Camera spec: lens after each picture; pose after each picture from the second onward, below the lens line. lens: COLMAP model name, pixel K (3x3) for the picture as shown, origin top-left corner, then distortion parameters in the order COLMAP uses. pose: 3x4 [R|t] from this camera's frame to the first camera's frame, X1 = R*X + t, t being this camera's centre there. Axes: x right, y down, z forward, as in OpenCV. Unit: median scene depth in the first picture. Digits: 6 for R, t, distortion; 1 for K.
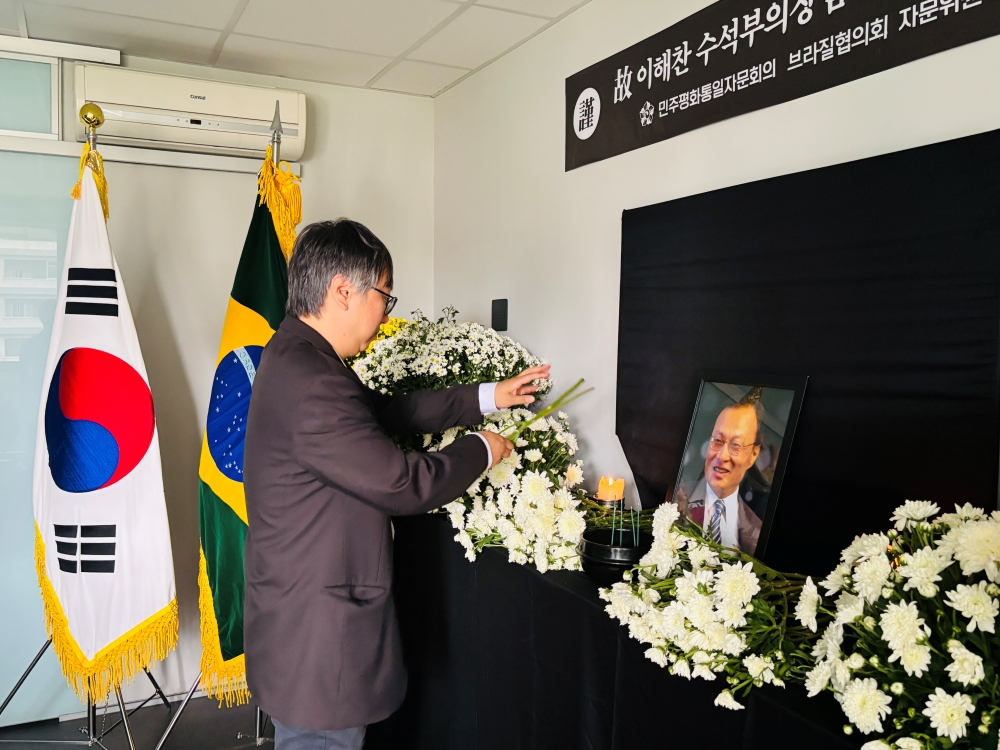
lens RADIAL K [[848.3, 0, 493.3], [0, 848.3, 373.6], [0, 0, 1]] dist [0.003777, -0.001806]
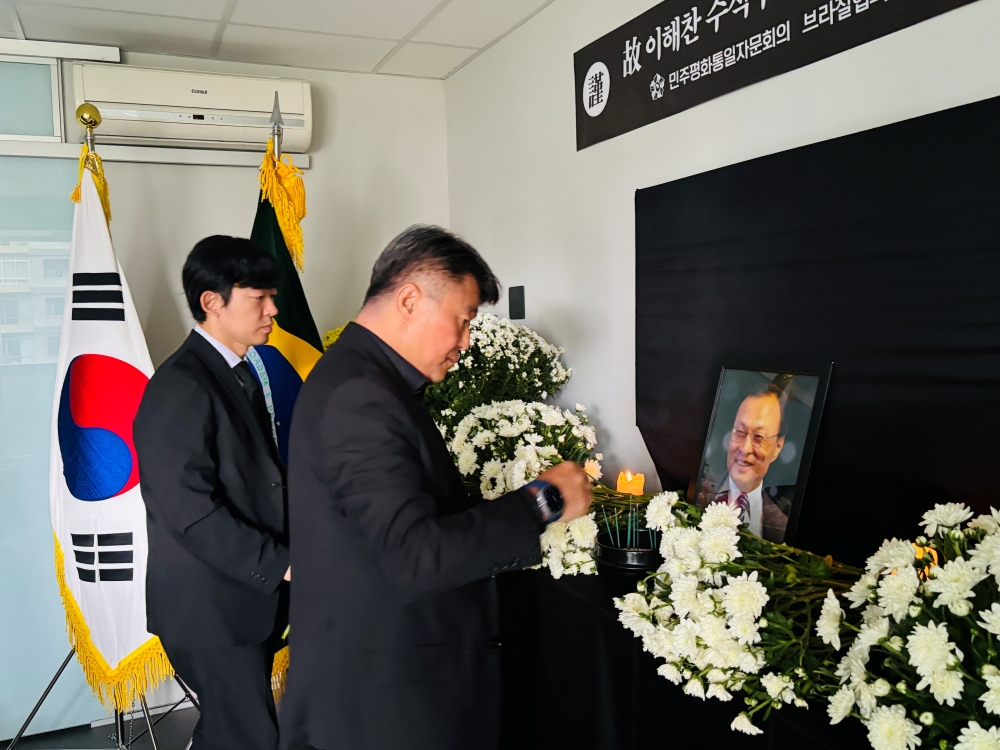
lens RADIAL K [[849.4, 0, 500.0], [0, 849.4, 375.0], [0, 0, 1]] dist [0.006163, -0.010613]
pose [[0.998642, -0.035929, -0.037714, 0.032183], [0.036788, 0.999074, 0.022328, -0.013524], [0.036877, -0.023685, 0.999039, 0.041991]]
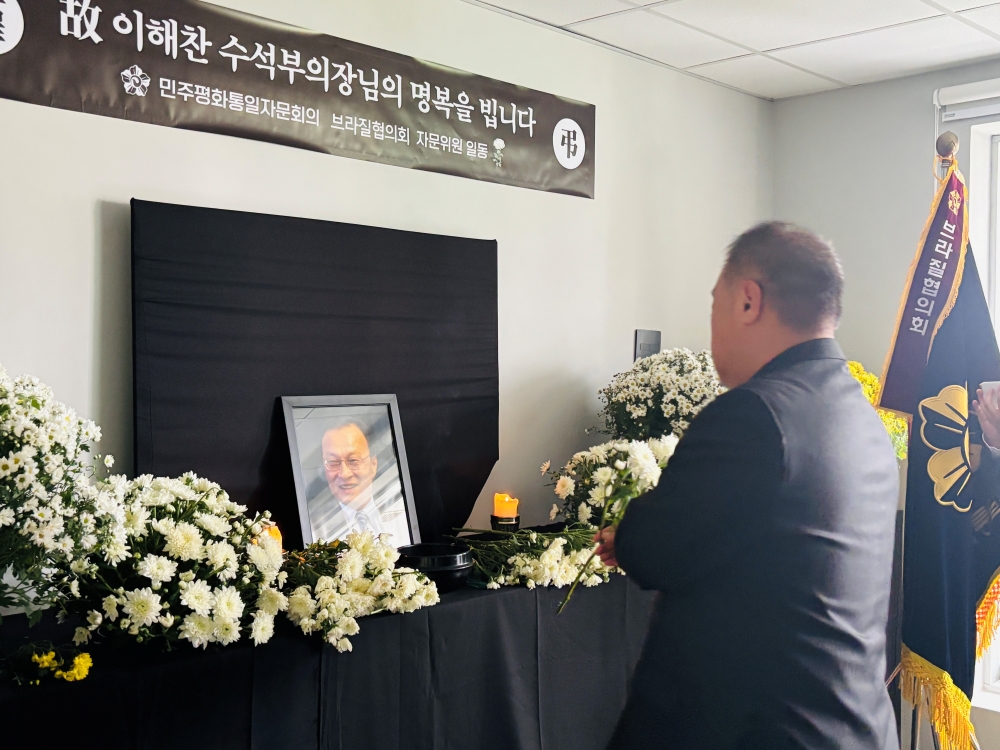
lens RADIAL K [[1069.5, 0, 500.8], [0, 1069.5, 381.0], [0, 0, 1]] dist [0.012013, -0.173574]
pose [[-0.348062, -0.039383, 0.936644, -0.924865], [0.036944, 0.997765, 0.055682, -0.078436], [-0.936743, 0.053984, -0.345829, 1.115245]]
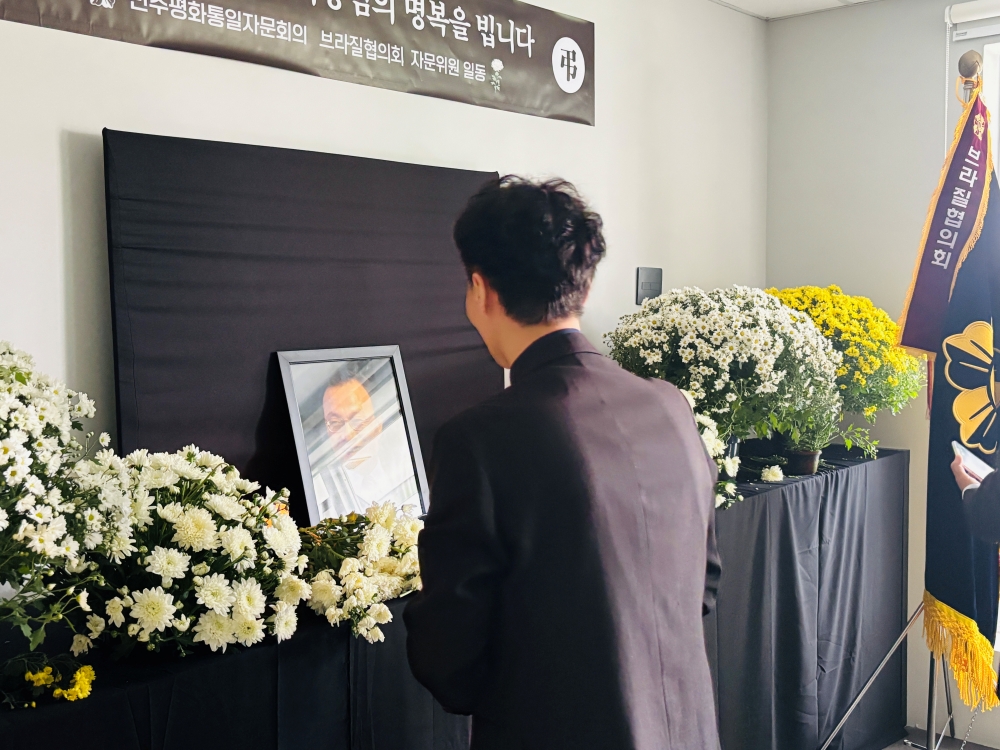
lens RADIAL K [[1075.1, 0, 500.0], [0, 1075.1, 375.0], [0, 0, 1]] dist [0.010614, -0.140330]
pose [[-0.404025, -0.082688, 0.911003, -0.793583], [0.052675, 0.992150, 0.113415, -0.090037], [-0.913230, 0.093809, -0.396498, 1.154774]]
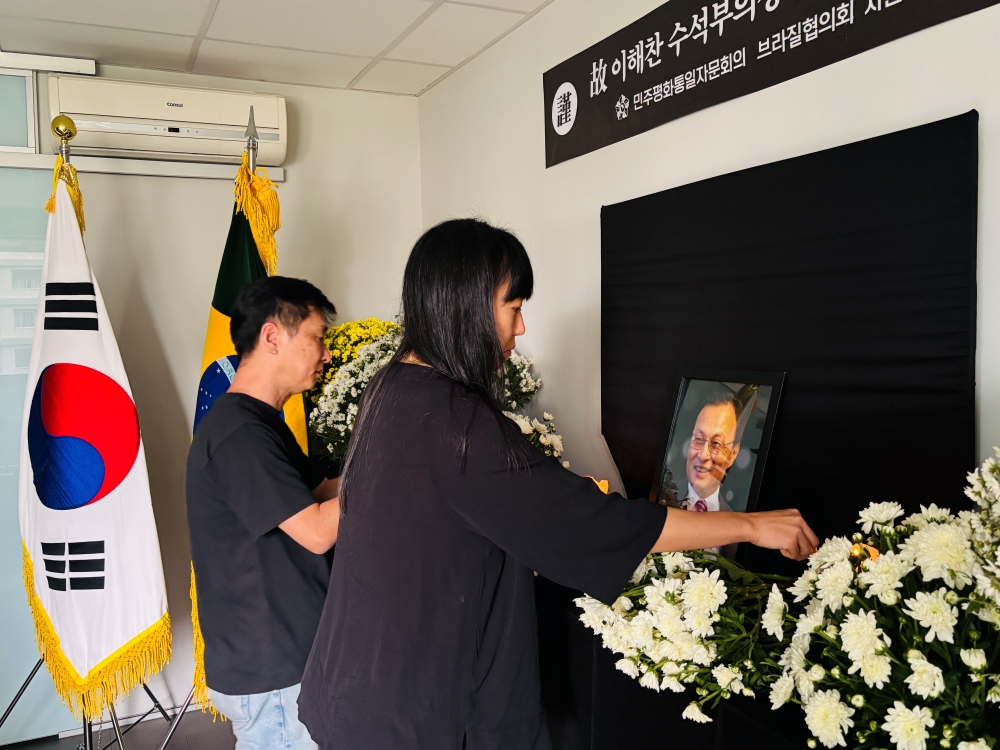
lens RADIAL K [[848.5, 0, 504.8], [0, 848.5, 375.4], [0, 0, 1]] dist [-0.001840, 0.004122]
pose [[0.999447, -0.033121, -0.002874, 0.040332], [0.033144, 0.999416, 0.008334, -0.009362], [0.002596, -0.008425, 0.999961, 0.016948]]
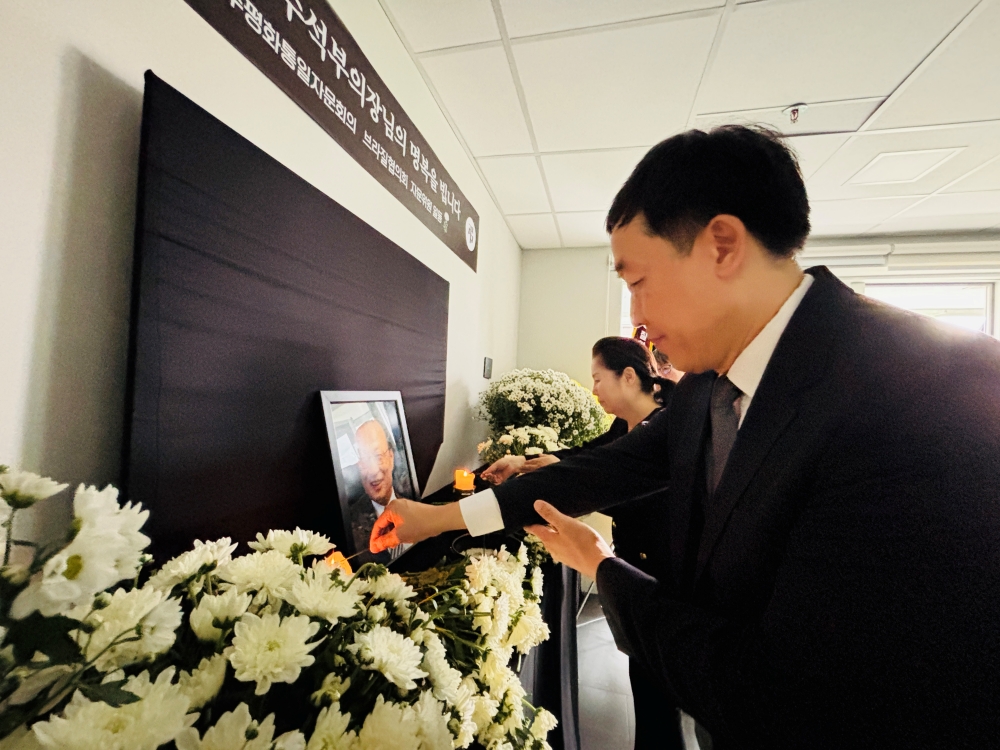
lens RADIAL K [[410.3, 0, 500.0], [0, 410.3, 375.0], [0, 0, 1]] dist [-0.009567, 0.000127]
pose [[-0.767349, -0.038906, 0.640048, -0.162974], [-0.029384, 0.999243, 0.025513, -0.038312], [-0.640556, 0.000770, -0.767911, 1.136416]]
